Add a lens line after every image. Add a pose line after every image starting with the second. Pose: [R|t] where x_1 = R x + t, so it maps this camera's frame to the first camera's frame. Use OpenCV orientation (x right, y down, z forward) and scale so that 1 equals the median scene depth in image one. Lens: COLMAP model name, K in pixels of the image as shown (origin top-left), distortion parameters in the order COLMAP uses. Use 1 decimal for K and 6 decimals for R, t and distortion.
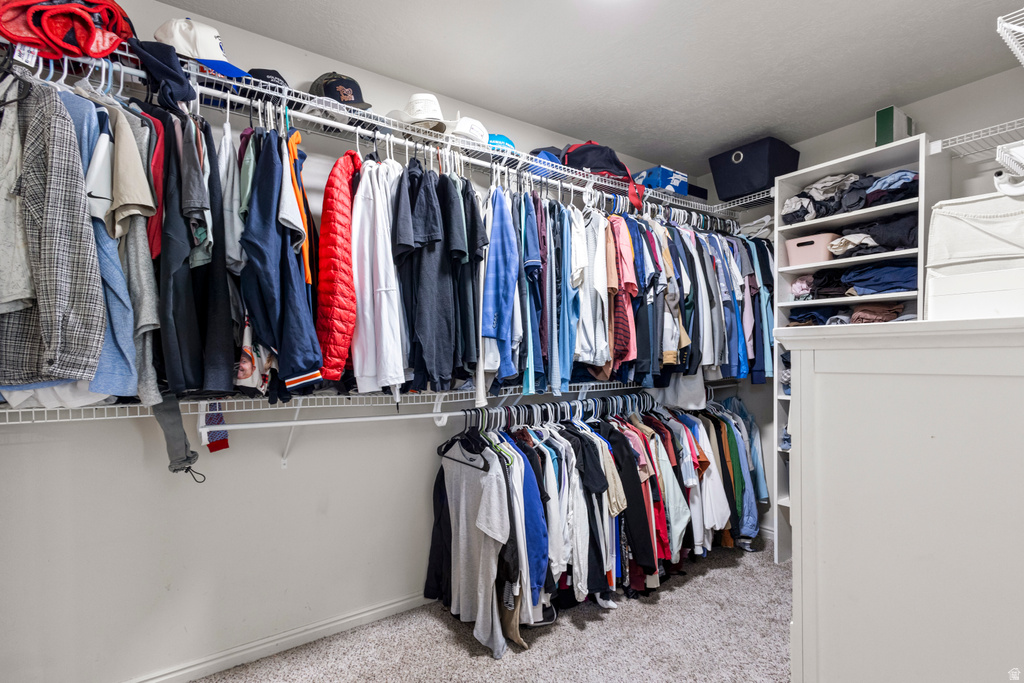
lens RADIAL K [[488.0, 0, 496.4], [0, 488.0, 364.7], [0, 0, 1]] dist [0.010284, -0.002810]
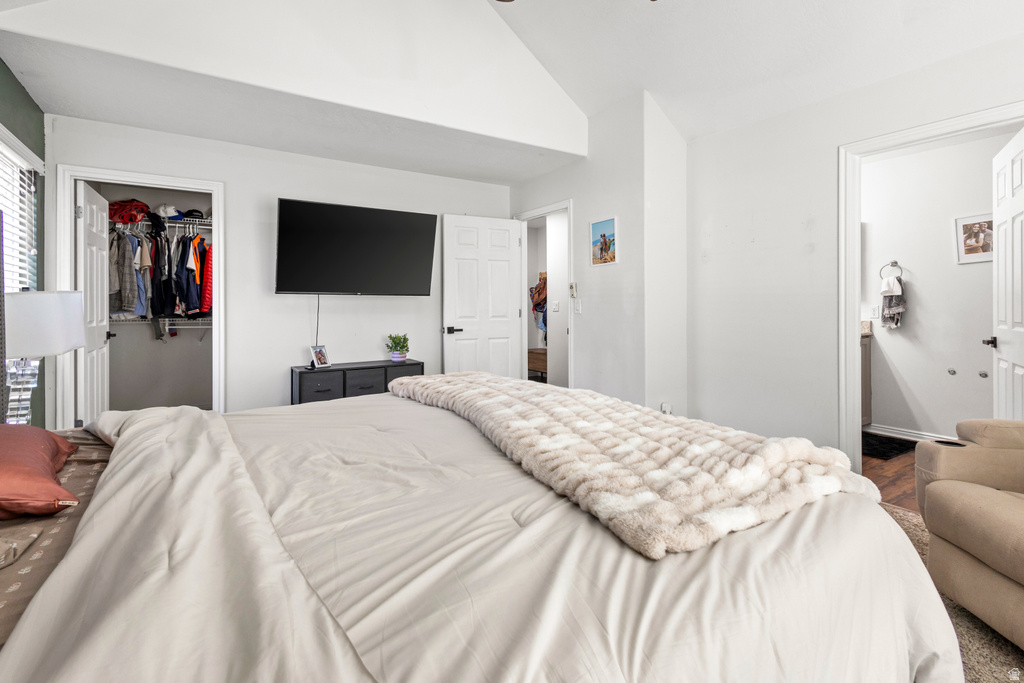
lens RADIAL K [[488.0, 0, 513.4], [0, 488.0, 300.3], [0, 0, 1]] dist [0.010284, -0.002810]
pose [[0.999792, 0.011045, -0.017120, 2.036015], [-0.011430, 0.999680, -0.022548, 0.000075], [0.016866, 0.022739, 0.999599, -2.572556]]
